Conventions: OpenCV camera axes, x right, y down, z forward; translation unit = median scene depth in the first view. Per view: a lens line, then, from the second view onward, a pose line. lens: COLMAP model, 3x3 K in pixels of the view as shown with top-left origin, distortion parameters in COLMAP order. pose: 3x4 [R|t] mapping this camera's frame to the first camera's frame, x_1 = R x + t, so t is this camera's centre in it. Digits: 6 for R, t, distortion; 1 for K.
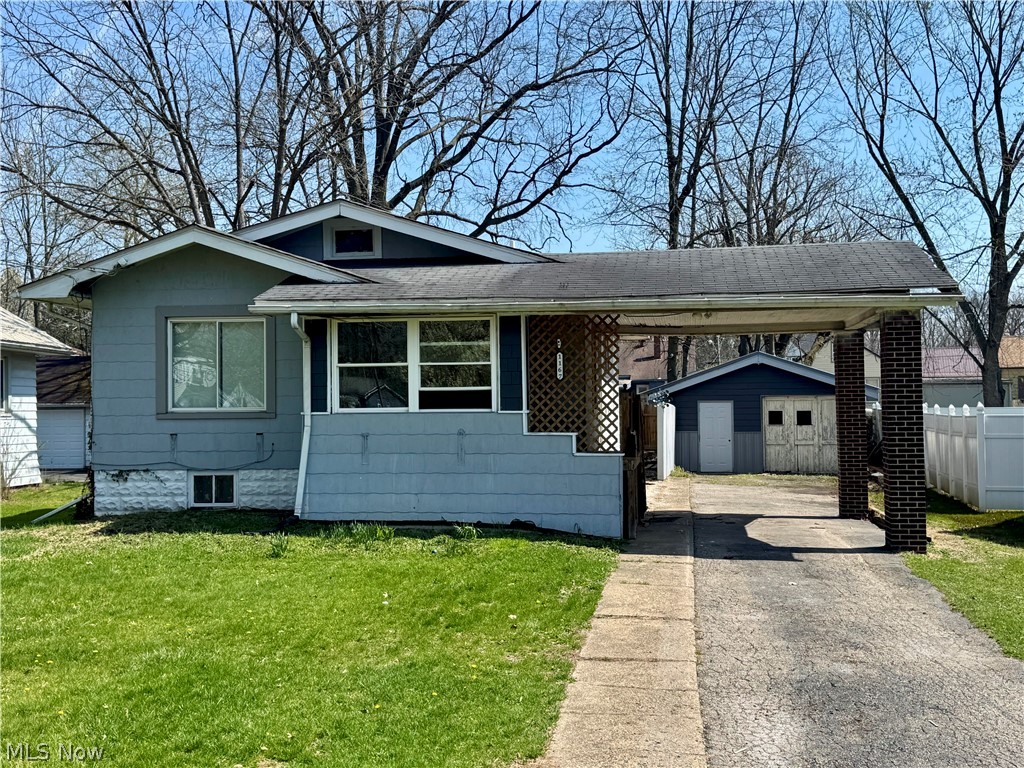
lens RADIAL K [[1188.8, 0, 511.5], [0, 1188.8, 386.9], [0, 0, 1]] dist [0.116371, 0.000000]
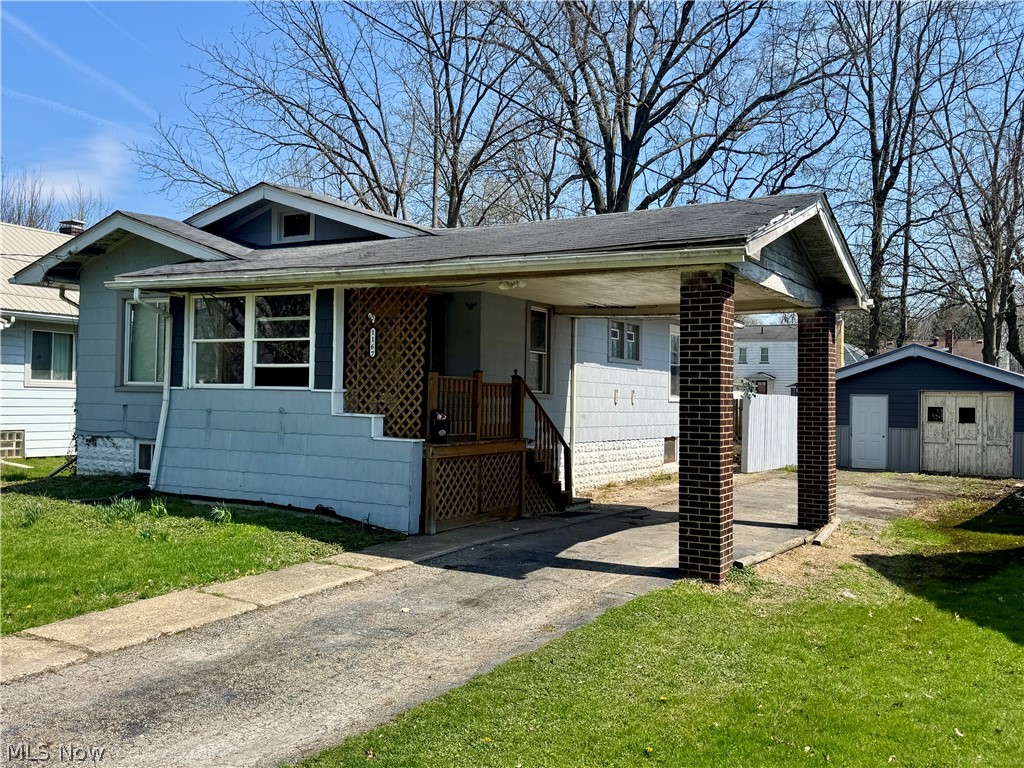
lens RADIAL K [[961.3, 0, 512.3], [0, 961.3, 381.0], [0, 0, 1]] dist [0.059808, 0.000000]
pose [[0.922928, 0.019684, -0.384469, 0.422488], [-0.019954, 0.999795, 0.003287, 0.007811], [0.384455, 0.004638, 0.923132, 0.344296]]
